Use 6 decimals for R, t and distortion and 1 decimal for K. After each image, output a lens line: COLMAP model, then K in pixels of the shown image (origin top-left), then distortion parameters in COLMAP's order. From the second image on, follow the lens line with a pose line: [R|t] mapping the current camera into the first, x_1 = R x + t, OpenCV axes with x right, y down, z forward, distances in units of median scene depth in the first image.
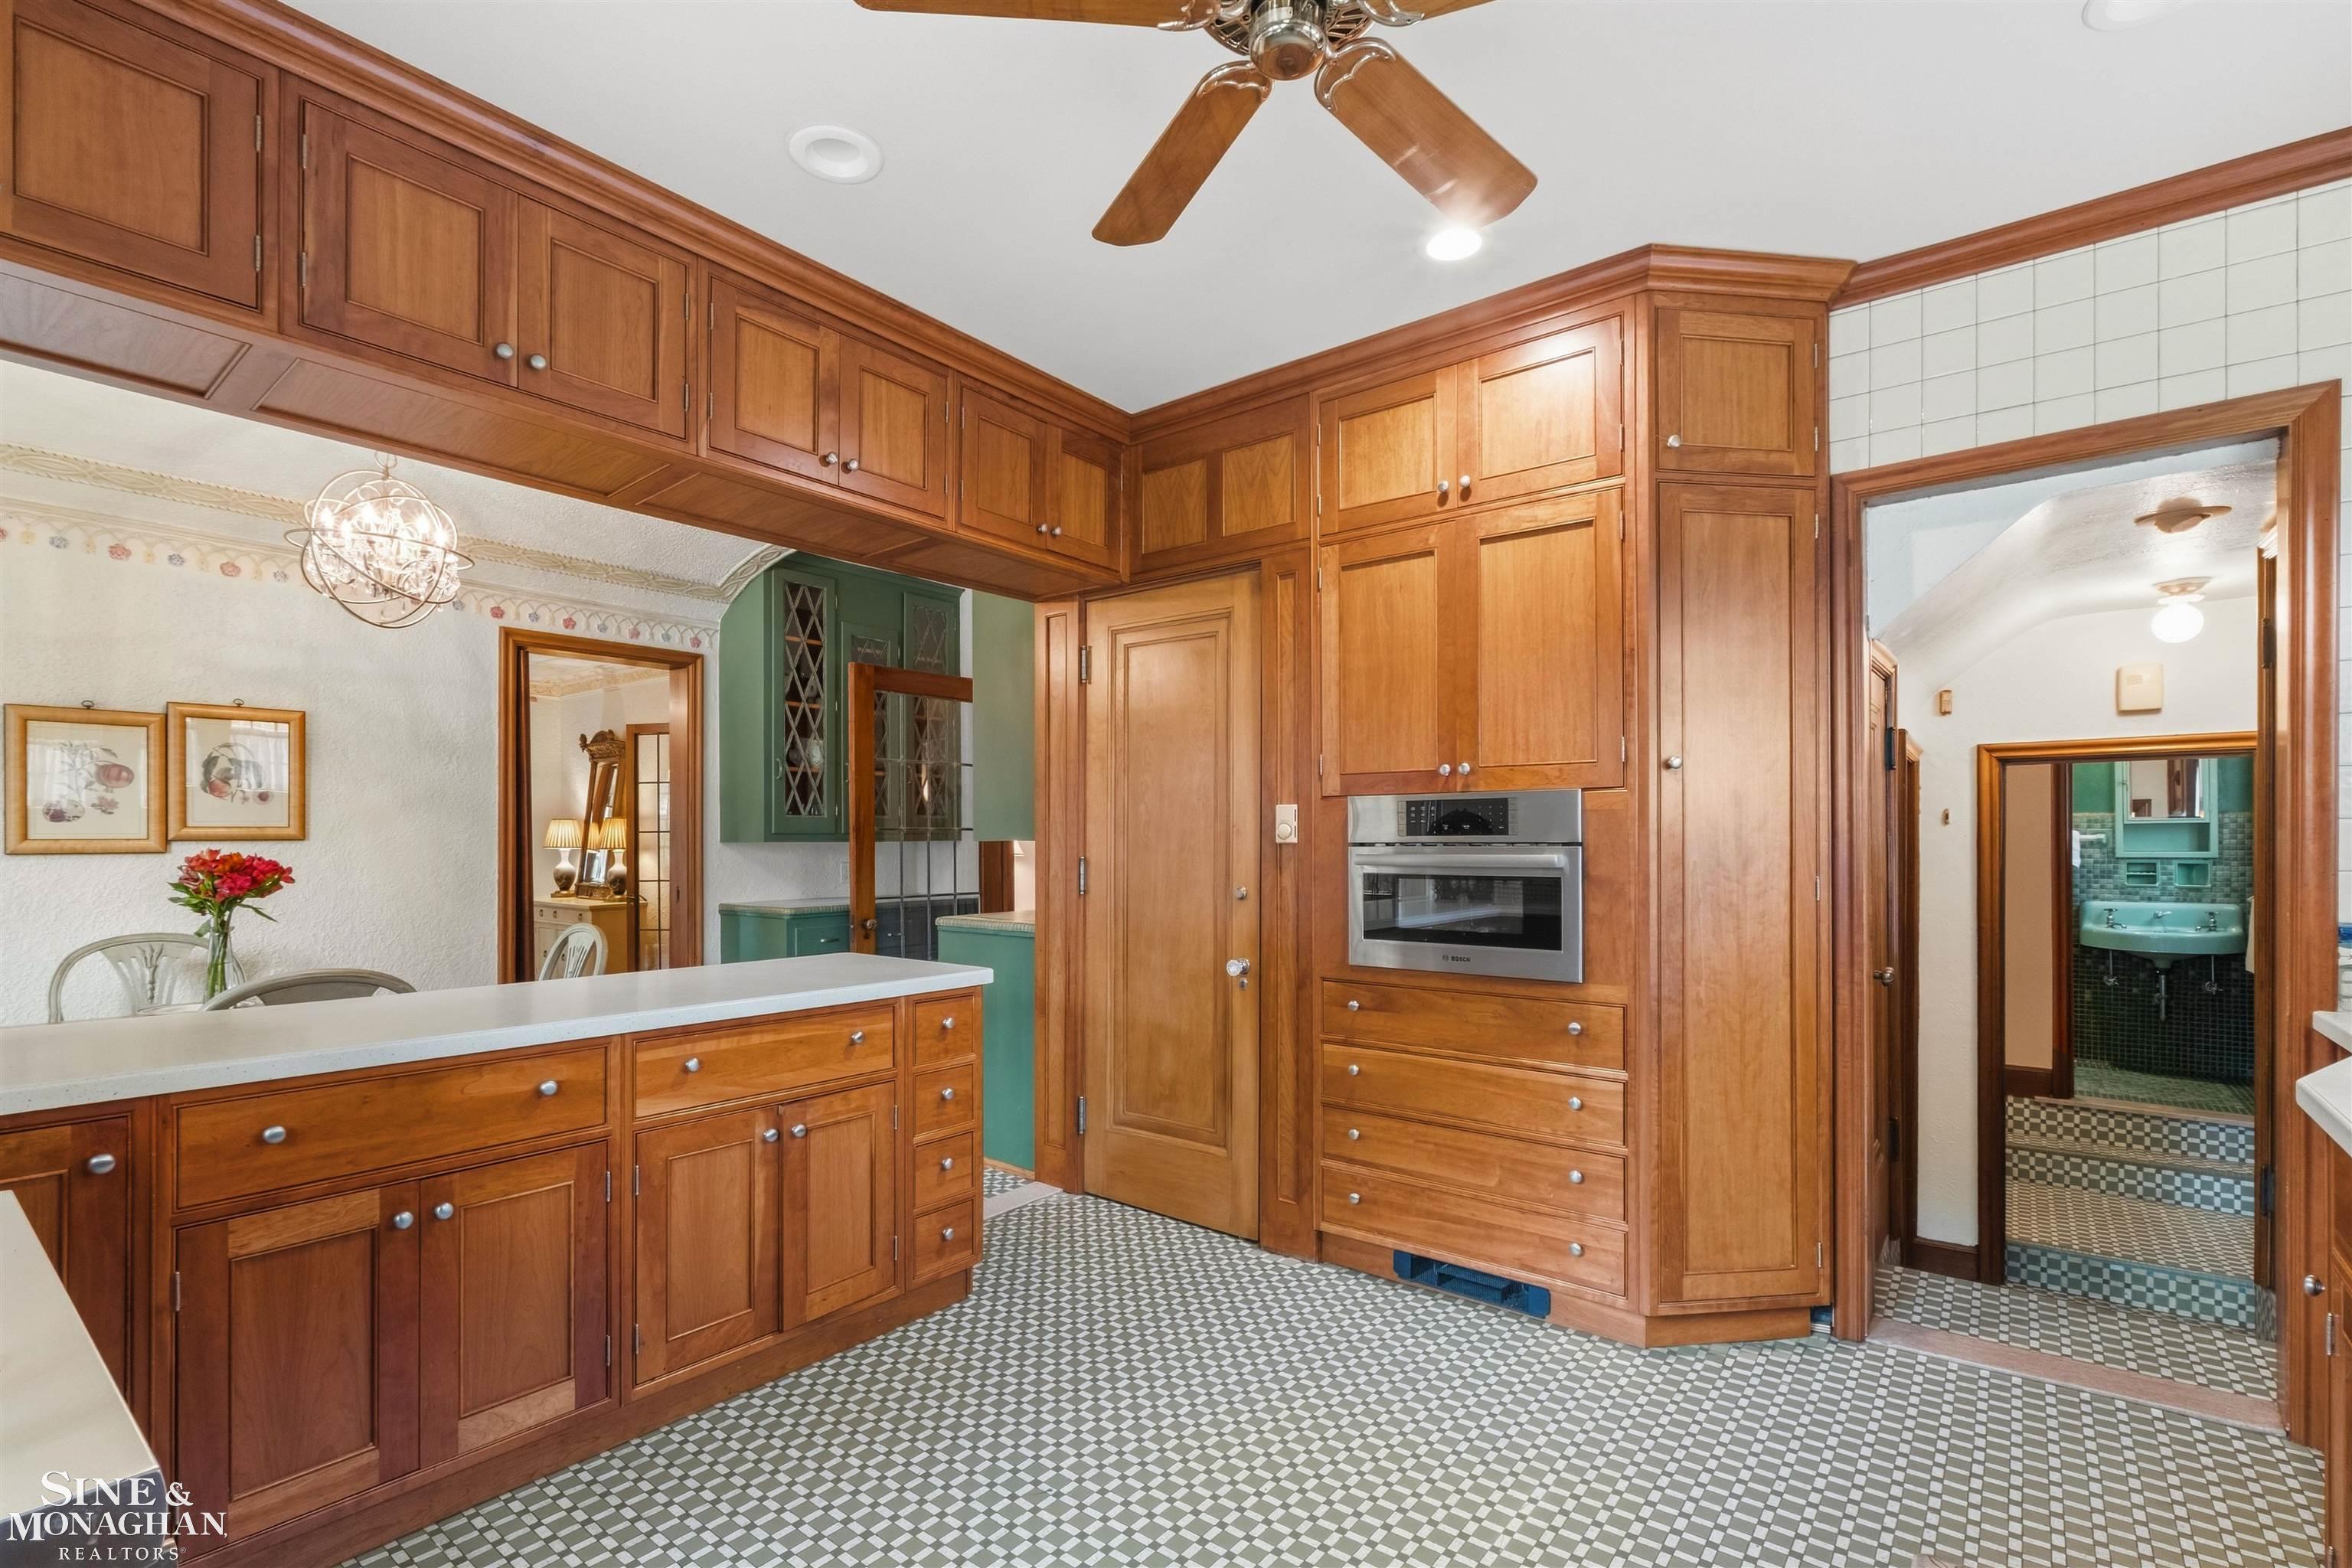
lens RADIAL K [[1048.9, 0, 1244.9], [0, 1048.9, 842.2], [0, 0, 1]] dist [-0.001711, 0.001666]
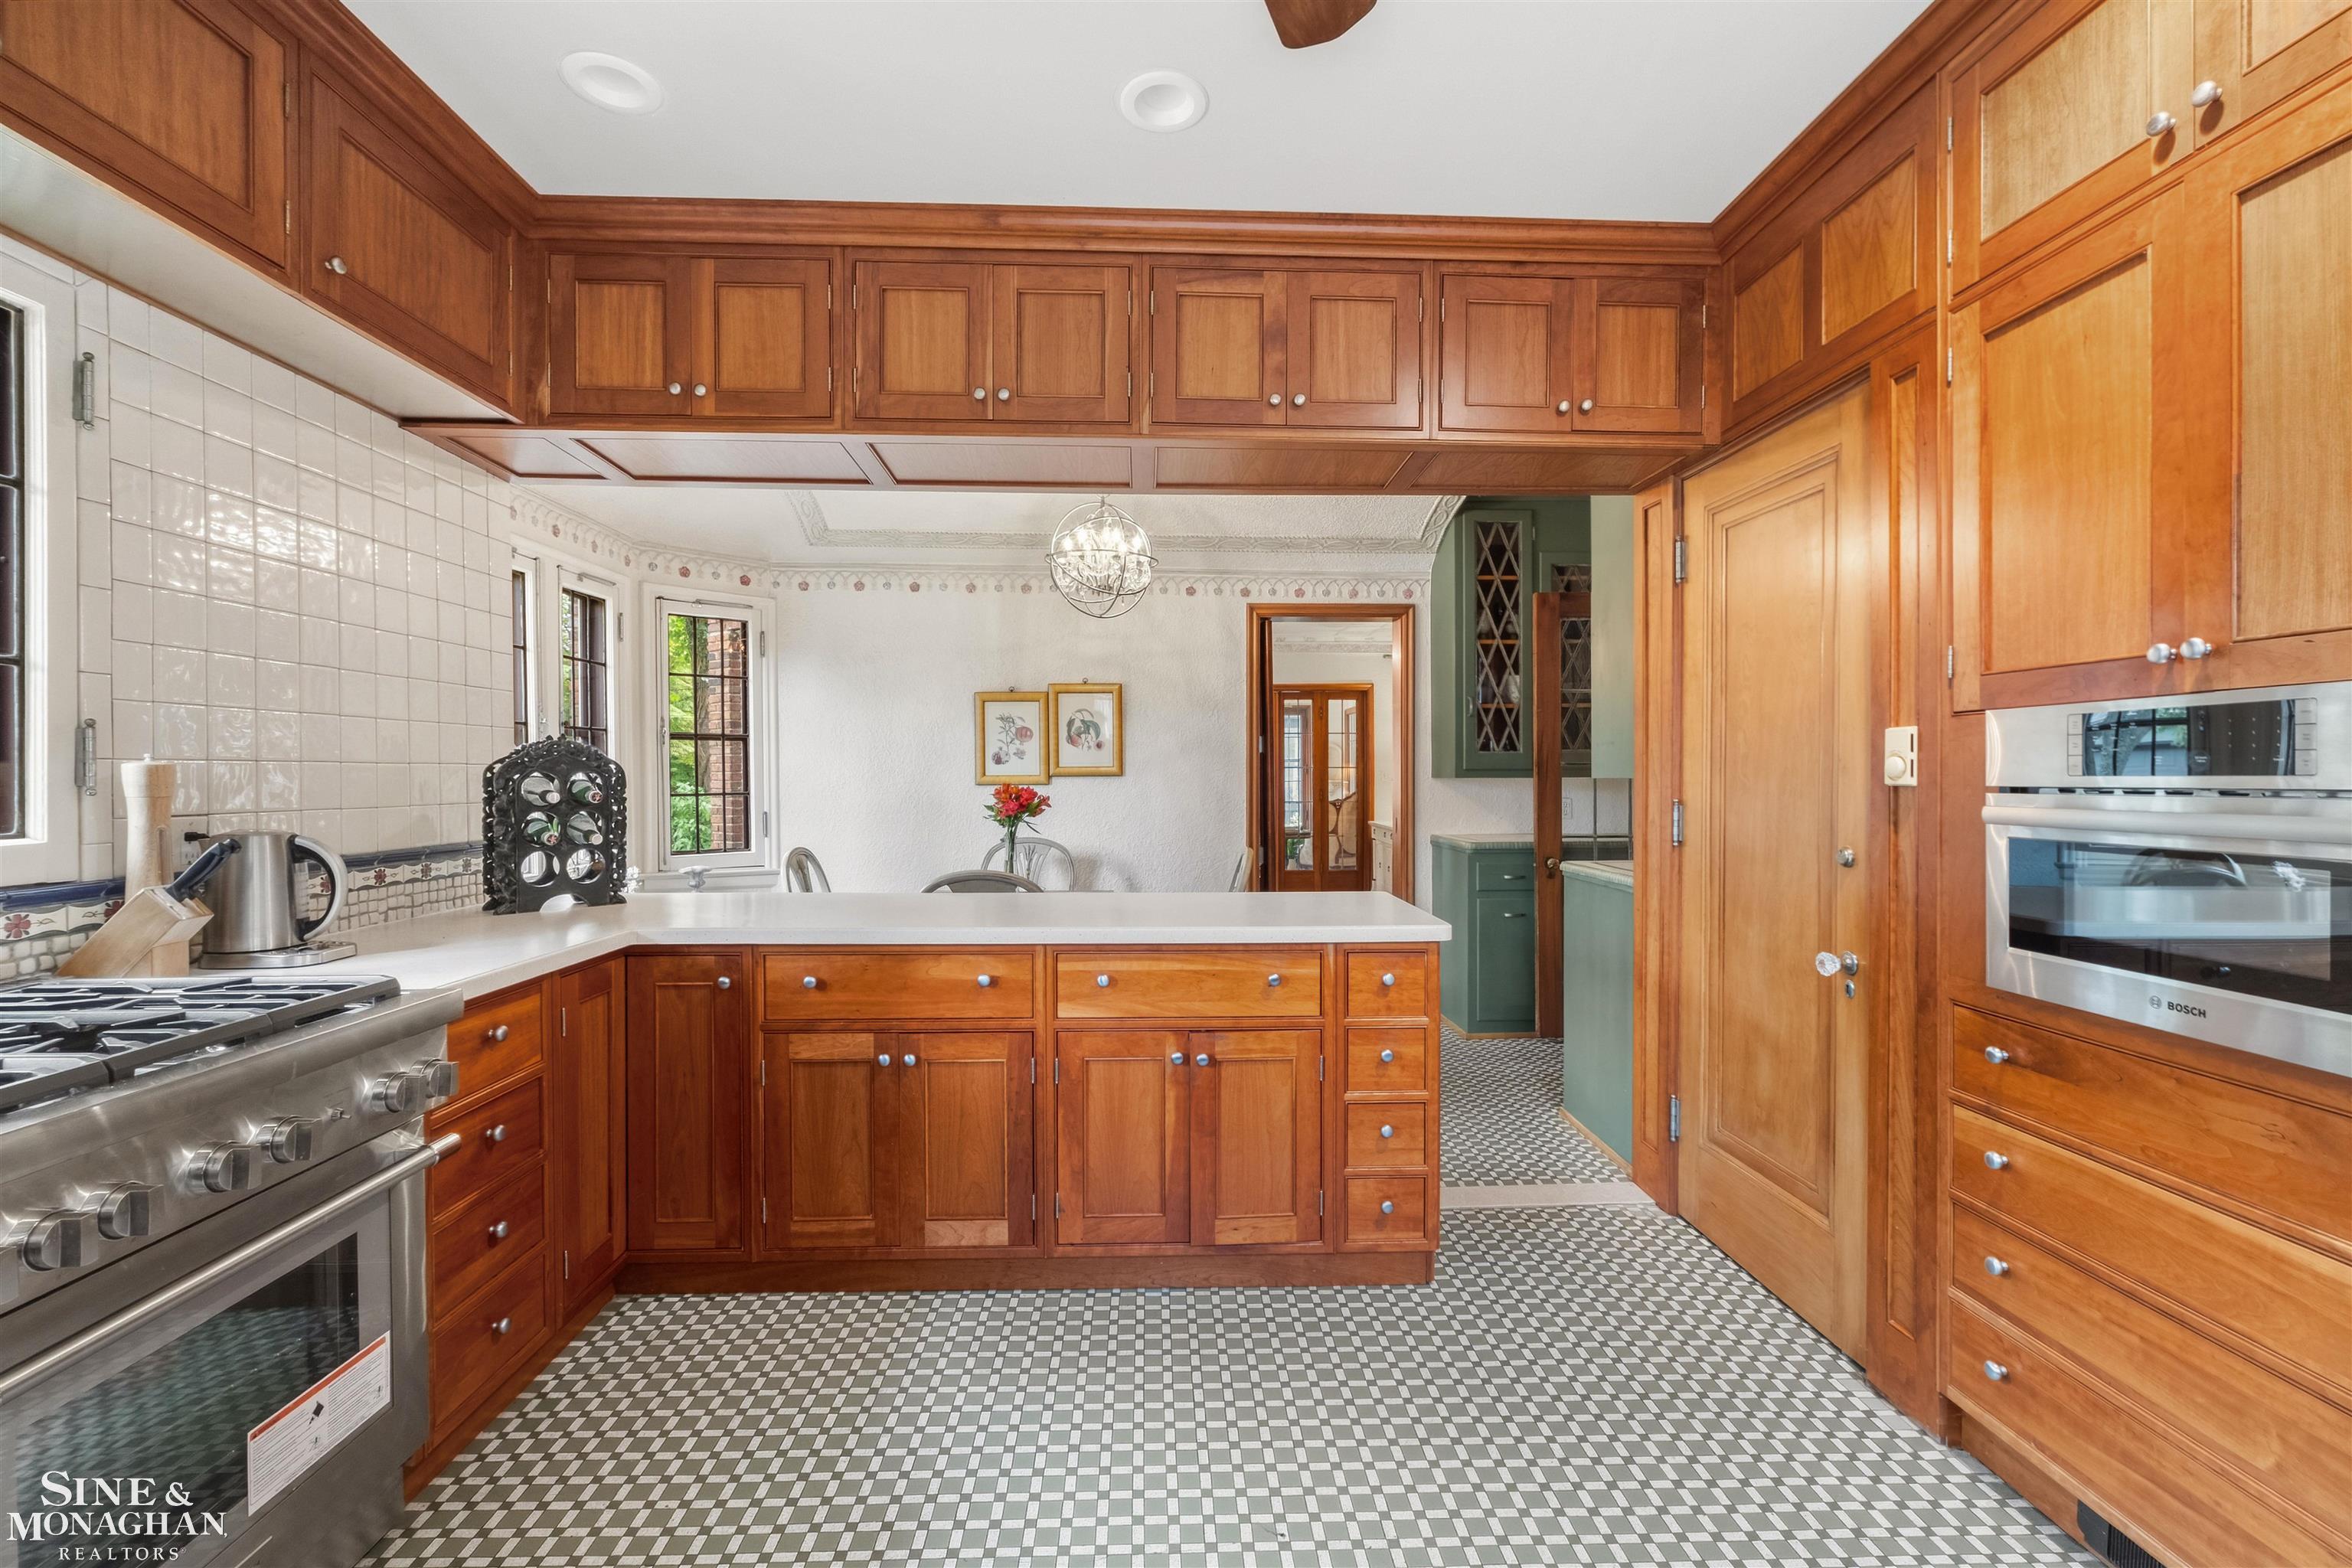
lens RADIAL K [[1018.5, 0, 1195.7], [0, 1018.5, 783.9], [0, 0, 1]] dist [-0.001911, 0.002999]
pose [[0.634035, 0.008329, -0.773259, 0.262434], [-0.001024, 0.999950, 0.009931, -0.006131], [0.773303, -0.005505, 0.634012, 0.265412]]
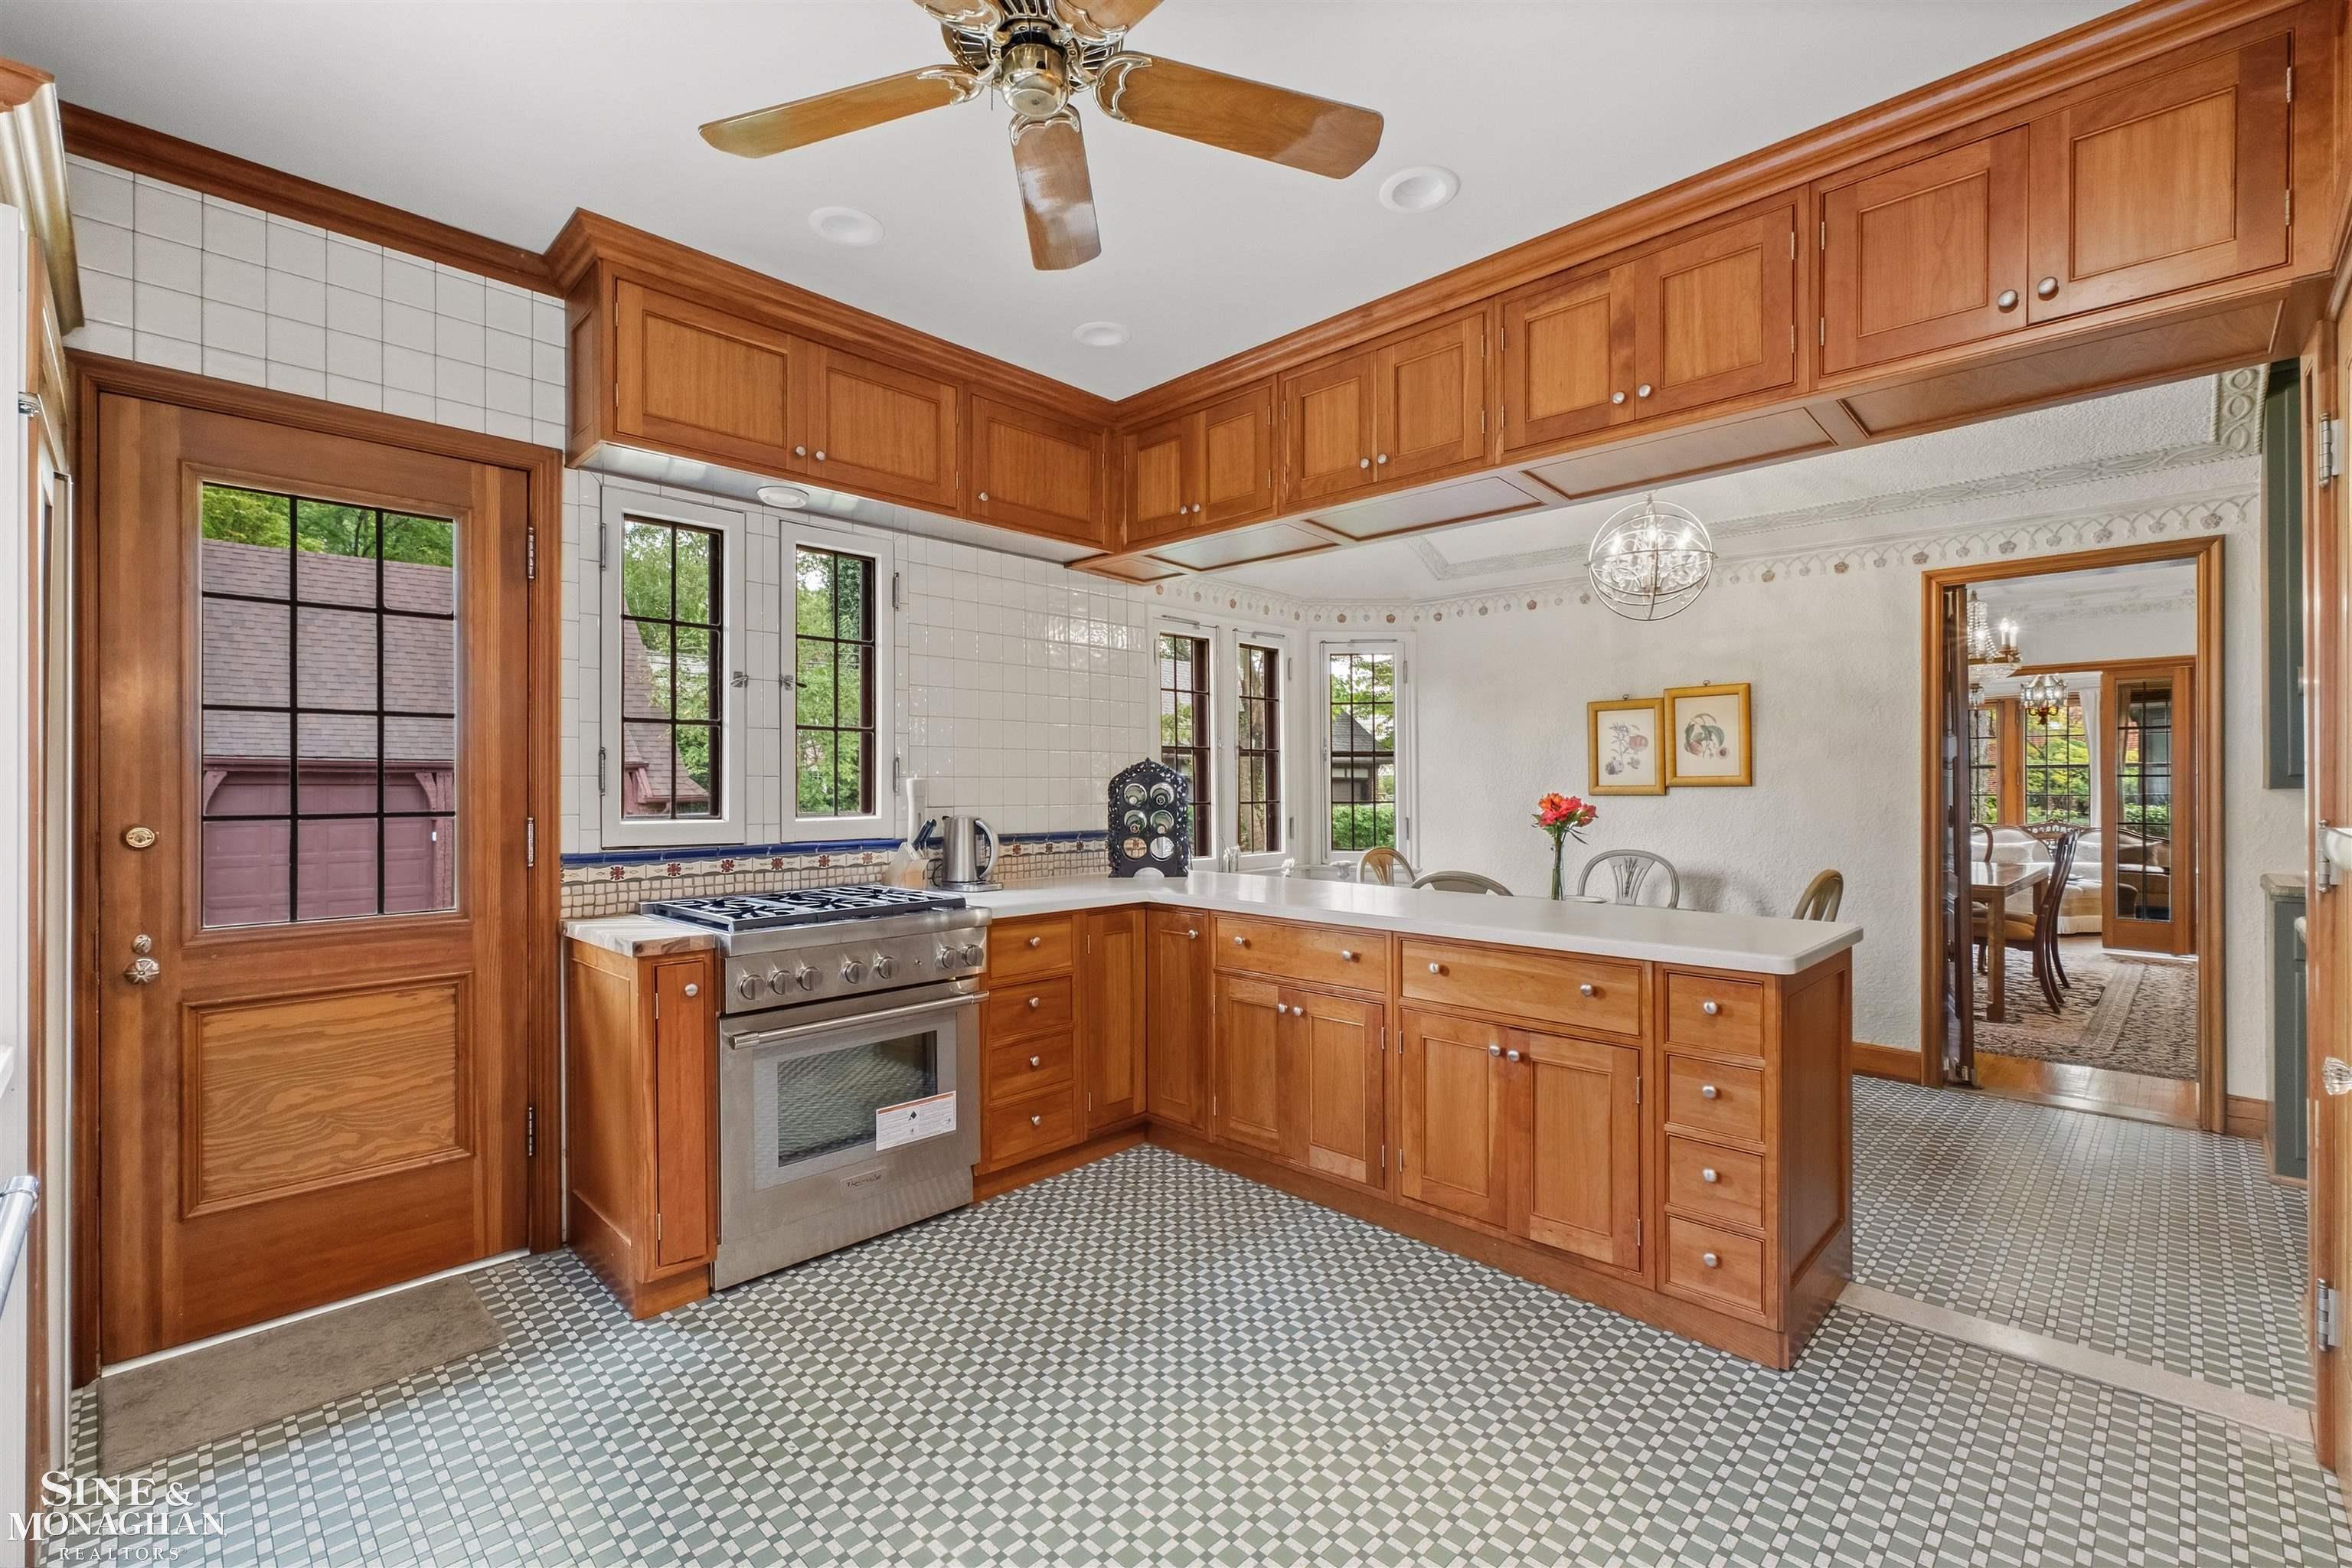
lens RADIAL K [[1048.9, 0, 1181.4], [0, 1048.9, 791.8], [0, 0, 1]] dist [-0.001711, 0.001666]
pose [[-0.136818, 0.006476, -0.990575, 0.524840], [0.000899, 0.999979, 0.006413, -0.004475], [0.990596, -0.000013, -0.136821, 0.604166]]
